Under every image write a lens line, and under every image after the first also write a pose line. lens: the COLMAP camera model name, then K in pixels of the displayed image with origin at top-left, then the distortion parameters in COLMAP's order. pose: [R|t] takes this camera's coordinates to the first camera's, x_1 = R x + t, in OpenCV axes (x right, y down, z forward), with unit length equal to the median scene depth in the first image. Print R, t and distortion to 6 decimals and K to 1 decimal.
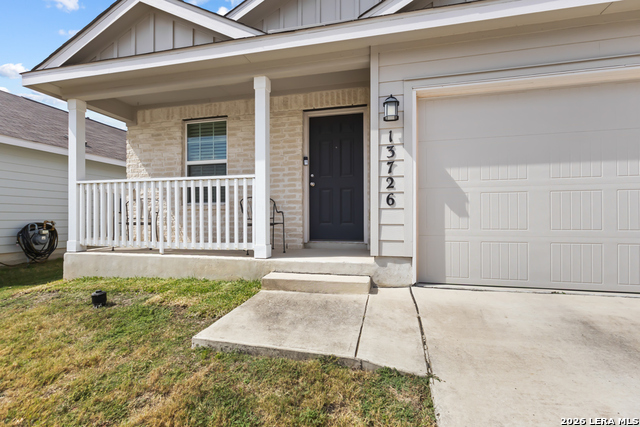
lens RADIAL K [[294.4, 0, 317.6], [0, 294.4, 226.0], [0, 0, 1]] dist [-0.000543, 0.000106]
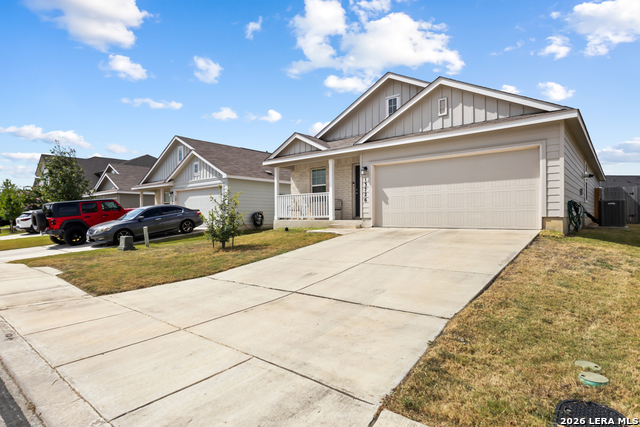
lens RADIAL K [[339.5, 0, 323.4], [0, 339.5, 216.1], [0, 0, 1]] dist [-0.000027, -0.000299]
pose [[0.899346, -0.010726, -0.437105, 1.236761], [0.001864, 0.999784, -0.020697, 0.137579], [0.437233, 0.017798, 0.899172, -2.121309]]
